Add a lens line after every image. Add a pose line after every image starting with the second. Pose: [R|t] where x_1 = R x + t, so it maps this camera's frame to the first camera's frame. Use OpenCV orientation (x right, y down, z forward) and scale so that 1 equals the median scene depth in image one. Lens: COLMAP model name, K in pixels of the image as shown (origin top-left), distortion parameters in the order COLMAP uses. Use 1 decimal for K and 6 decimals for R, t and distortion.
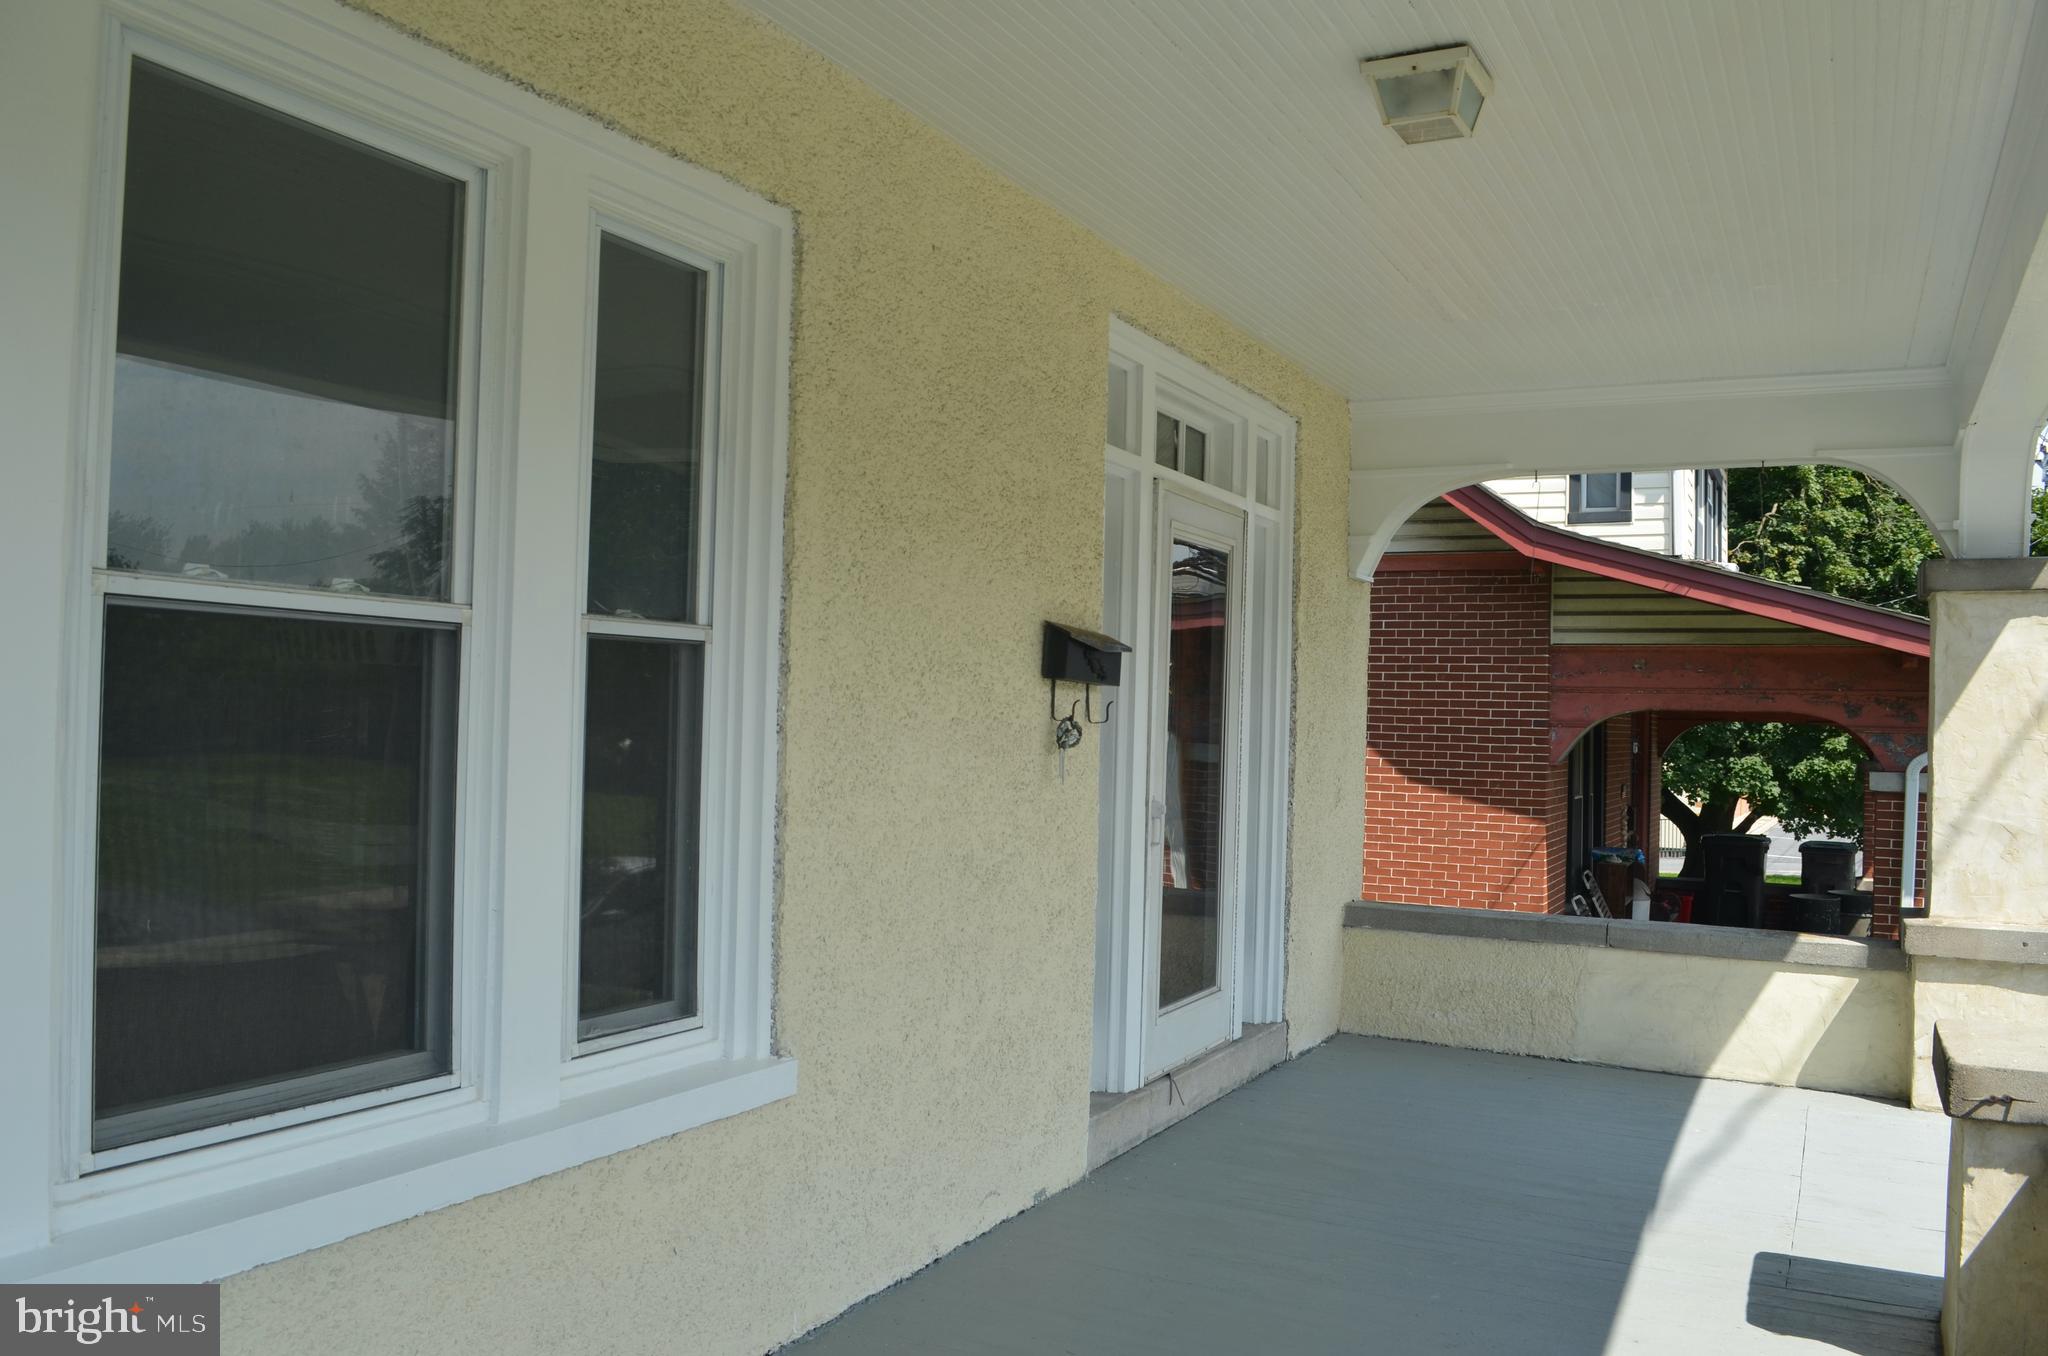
lens RADIAL K [[1619.7, 0, 1027.4], [0, 1619.7, 692.3], [0, 0, 1]] dist [-0.072983, 0.001881]
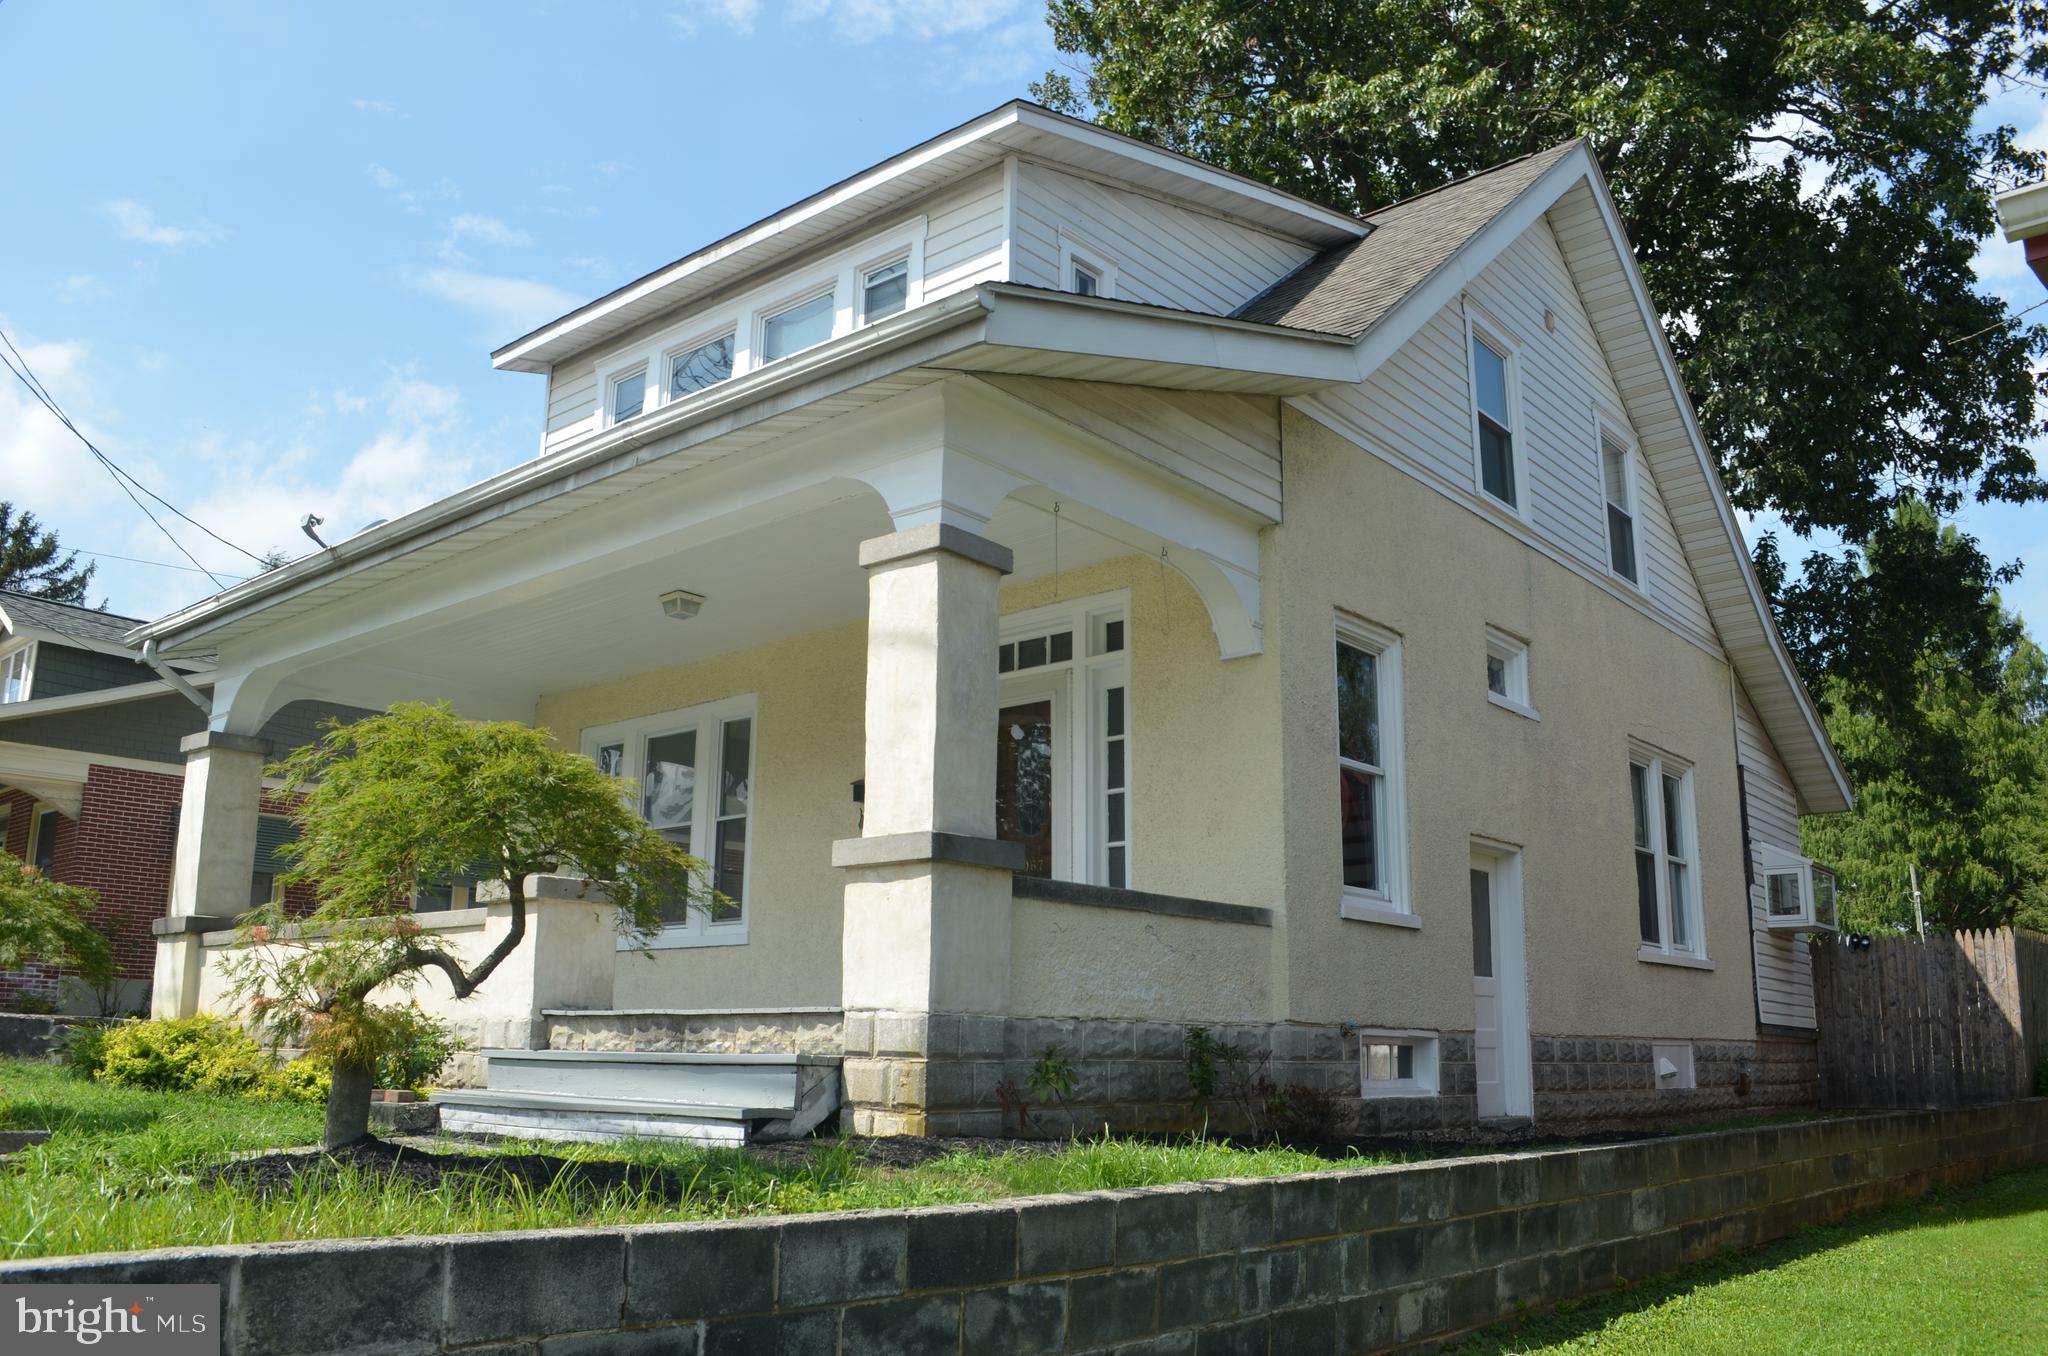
lens RADIAL K [[1619.7, 0, 1027.4], [0, 1619.7, 692.3], [0, 0, 1]] dist [-0.072983, 0.001881]
pose [[-0.228933, -0.242931, -0.942642, 2.568953], [-0.000233, 0.968373, -0.249506, 0.491465], [0.973442, -0.056901, -0.221749, 1.989743]]
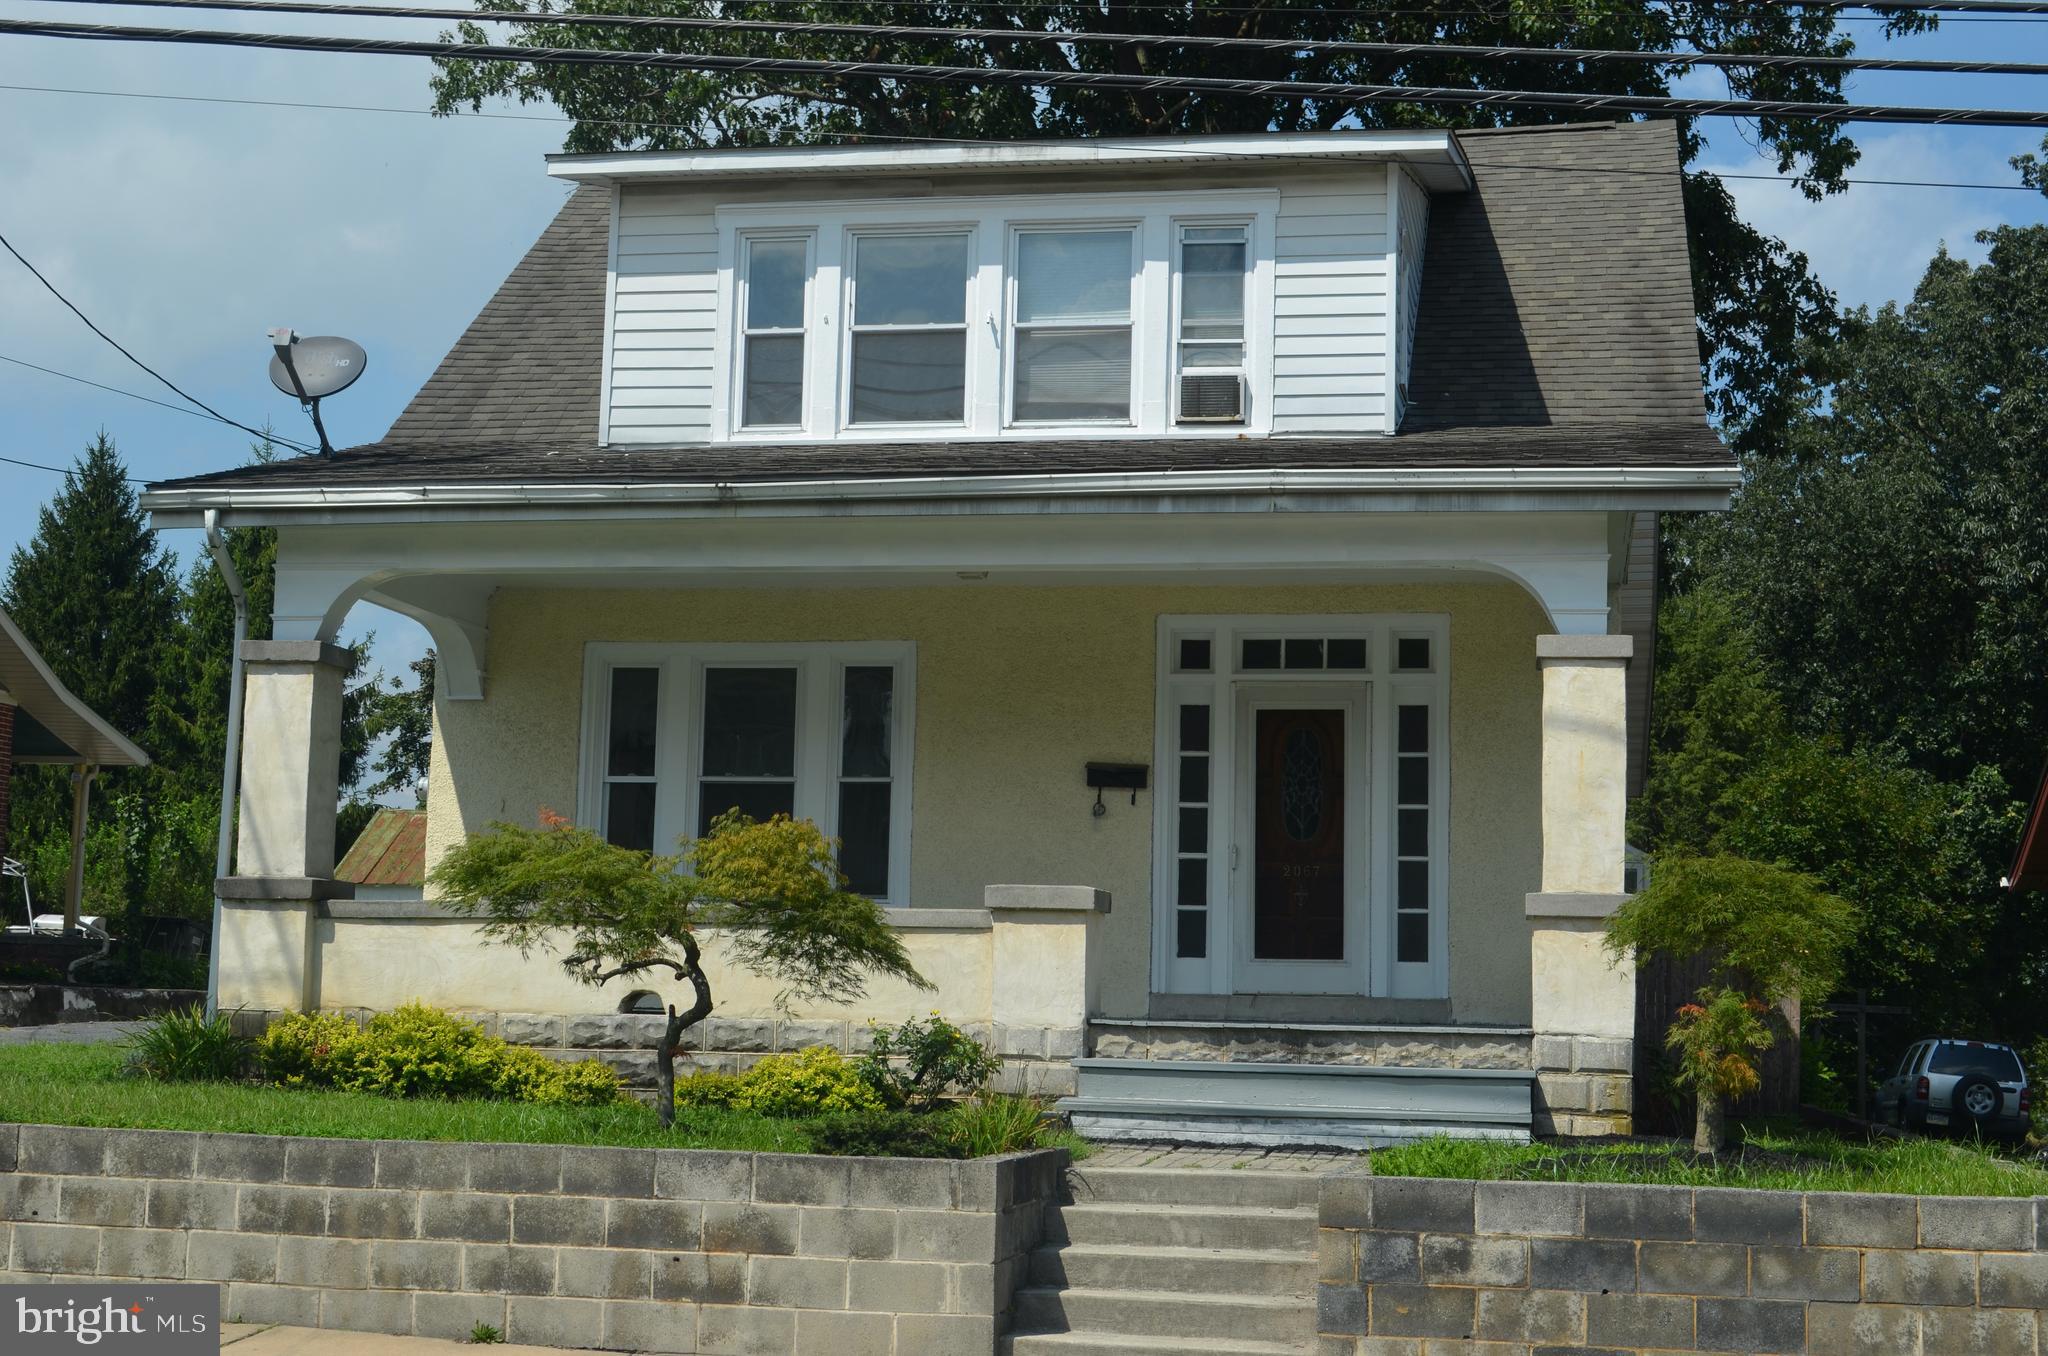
lens RADIAL K [[2795.9, 0, 1024.0], [0, 2795.9, 678.0], [0, 0, 1]] dist [-0.019909, 0.006371]
pose [[0.278020, -0.138395, -0.950553, 4.206635], [-0.003113, 0.989432, -0.144966, 0.461382], [0.960570, 0.043262, 0.274651, -0.221493]]
